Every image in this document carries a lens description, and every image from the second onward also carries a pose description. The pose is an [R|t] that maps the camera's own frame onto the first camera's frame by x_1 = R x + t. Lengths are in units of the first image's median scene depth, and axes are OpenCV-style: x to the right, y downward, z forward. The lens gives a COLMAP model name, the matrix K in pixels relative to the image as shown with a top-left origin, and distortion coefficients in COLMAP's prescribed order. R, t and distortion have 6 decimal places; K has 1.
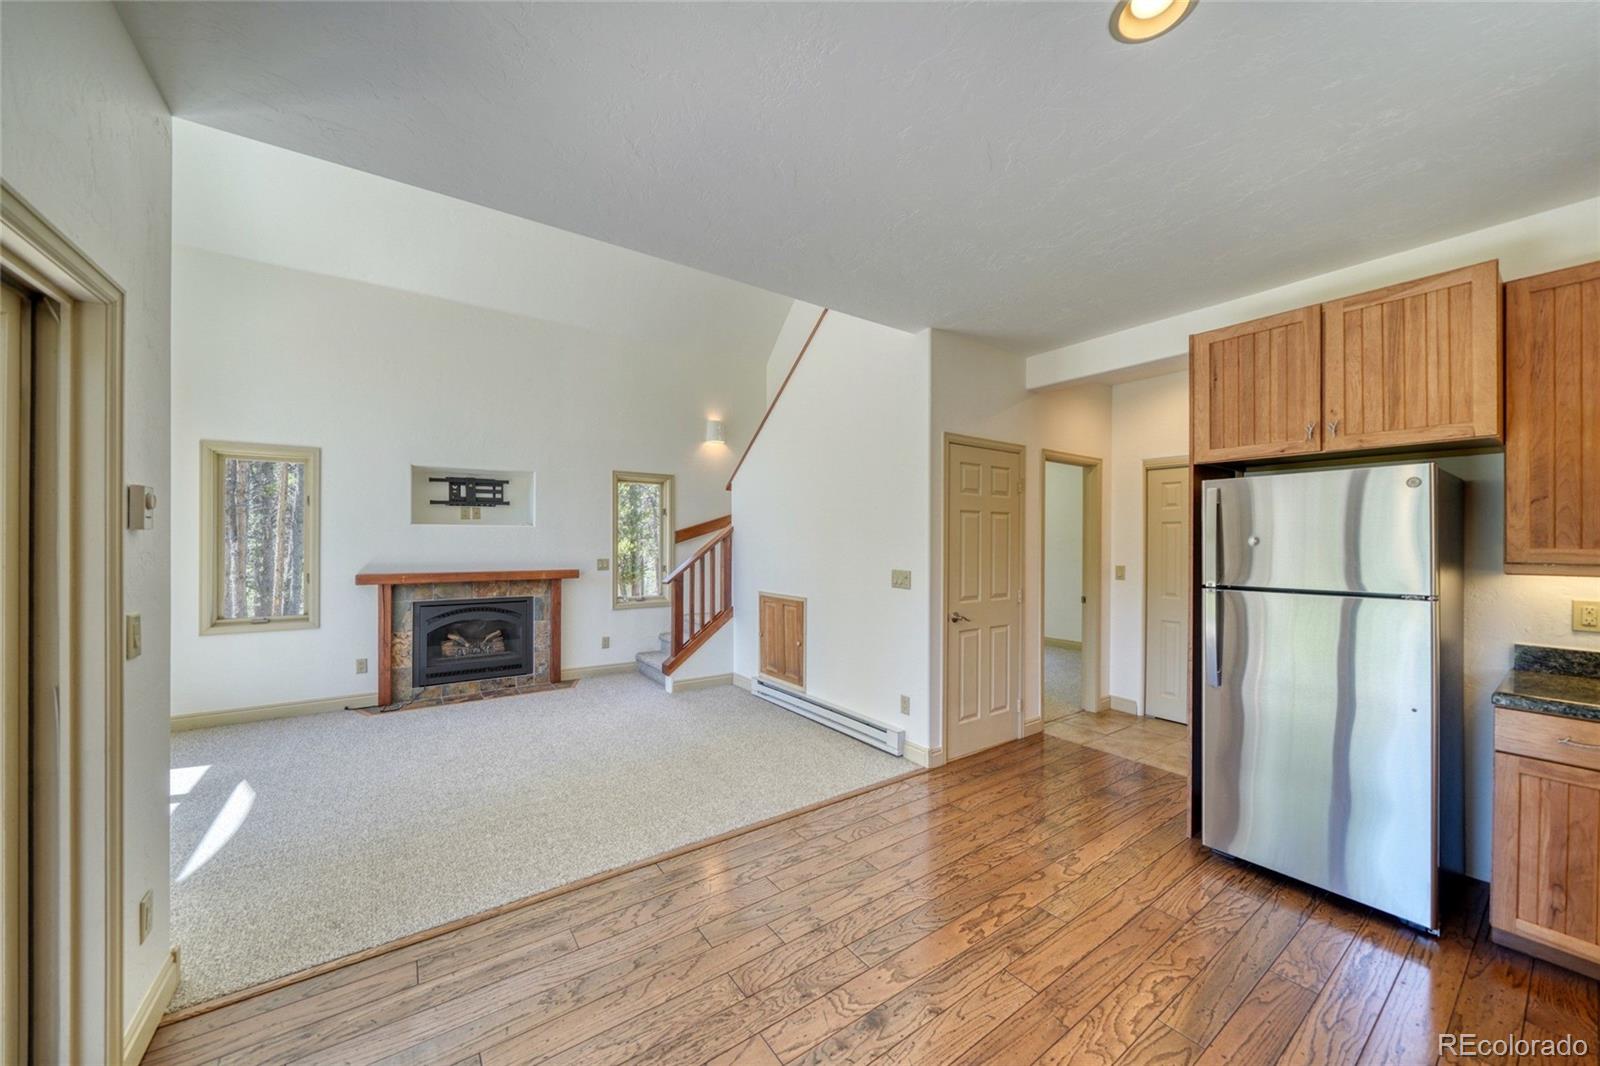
lens RADIAL K [[566.8, 0, 782.1], [0, 566.8, 542.2], [0, 0, 1]] dist [-0.001621, -0.000018]
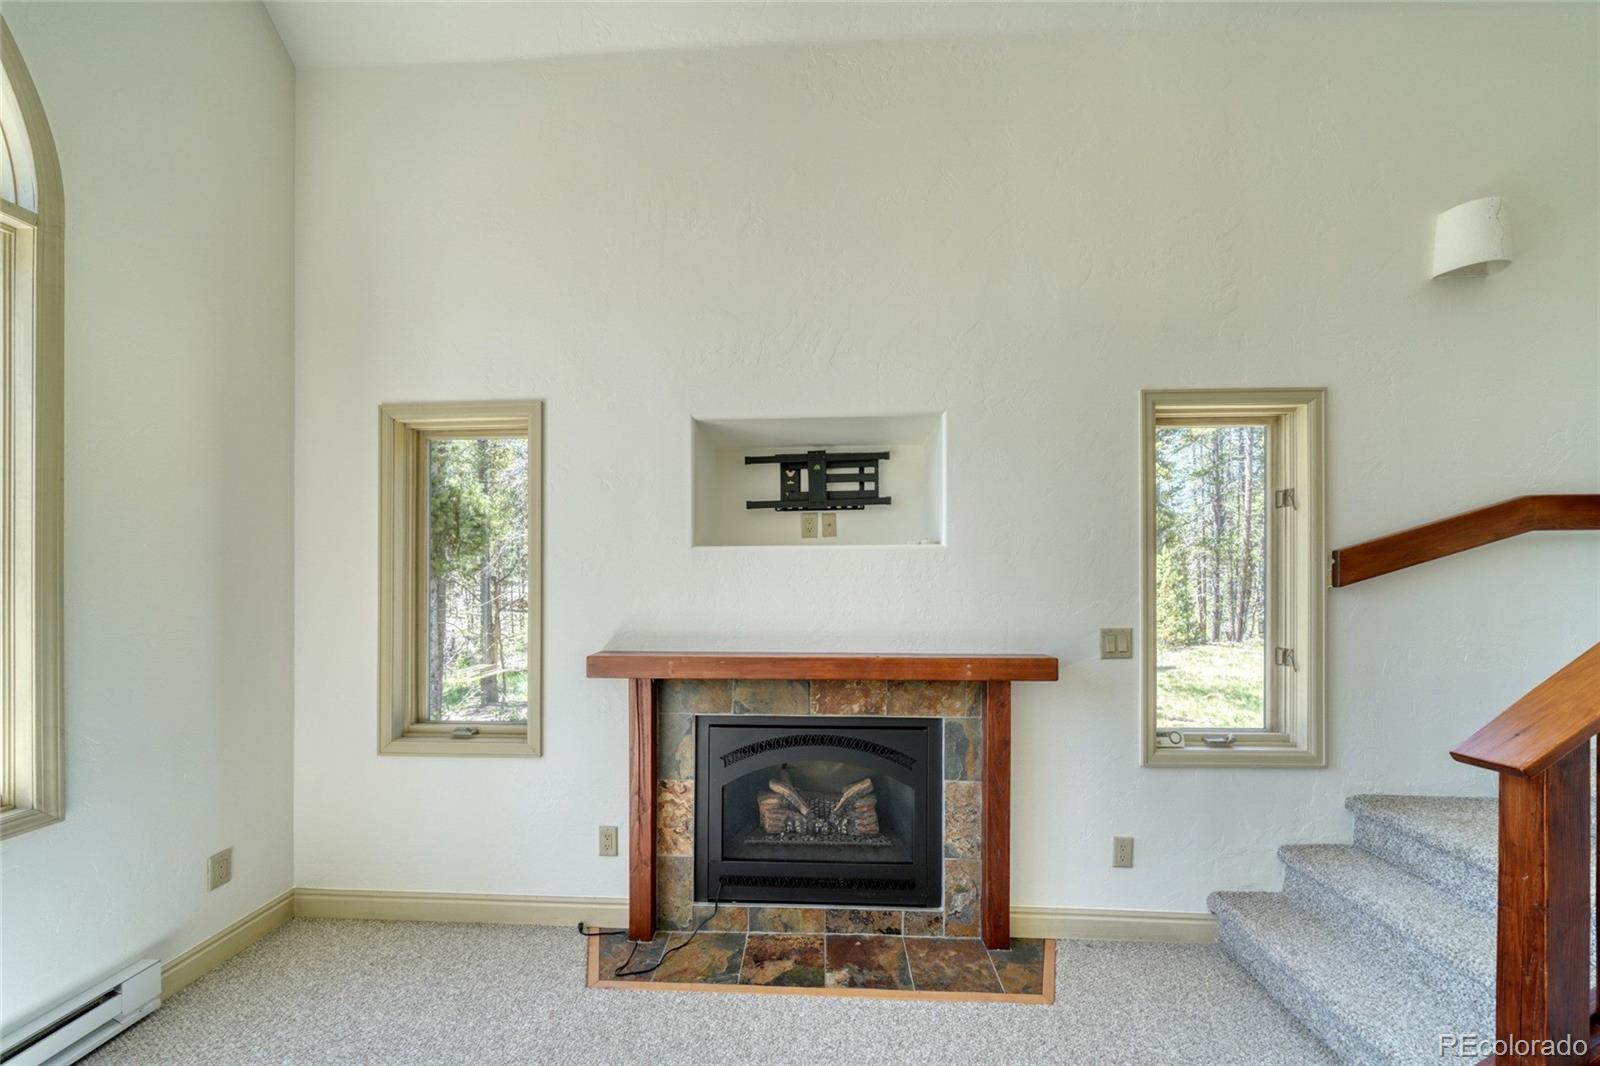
lens RADIAL K [[555.1, 0, 792.4], [0, 555.1, 576.3], [0, 0, 1]] dist [-0.001166, -0.000050]
pose [[0.793961, -0.001816, -0.607966, -0.314823], [0.003250, 0.999994, 0.001257, -0.008196], [0.607960, -0.002974, 0.793962, 0.691305]]
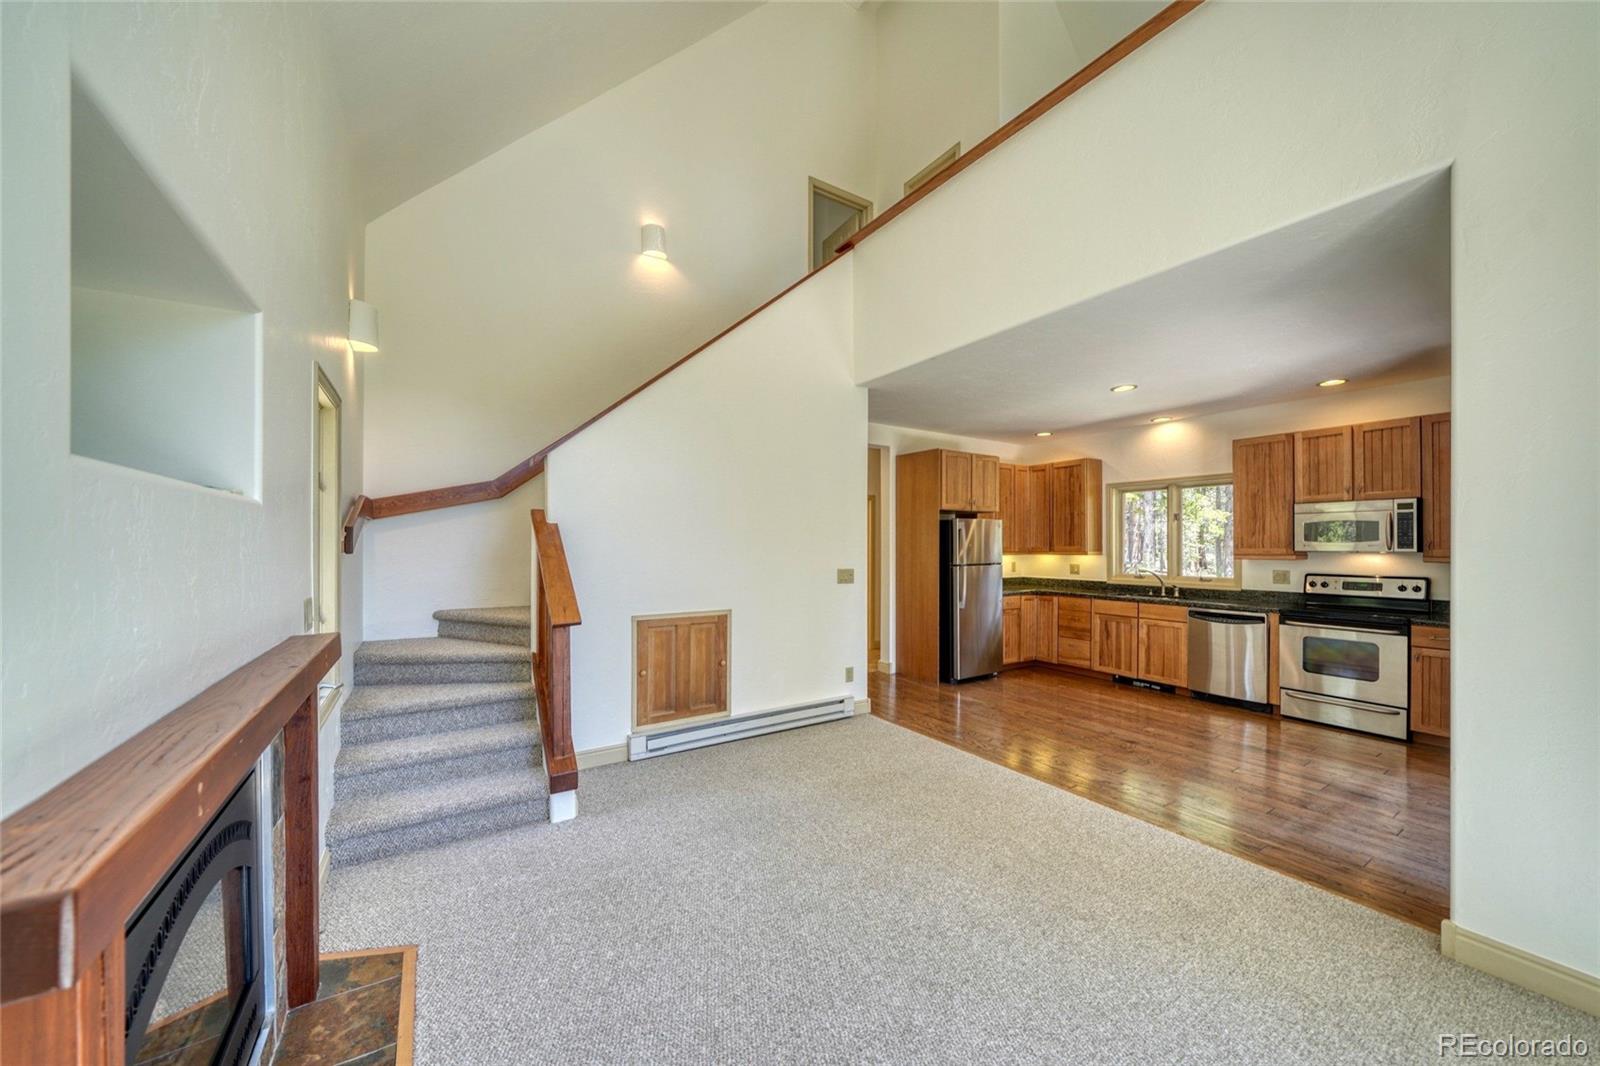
lens RADIAL K [[579.7, 0, 799.3], [0, 579.7, 543.4], [0, 0, 1]] dist [-0.001160, 0.000007]
pose [[0.028125, -0.001376, 0.999603, -0.798205], [0.001925, 0.999997, 0.001323, -0.006755], [-0.999603, 0.001887, 0.028128, 0.792138]]
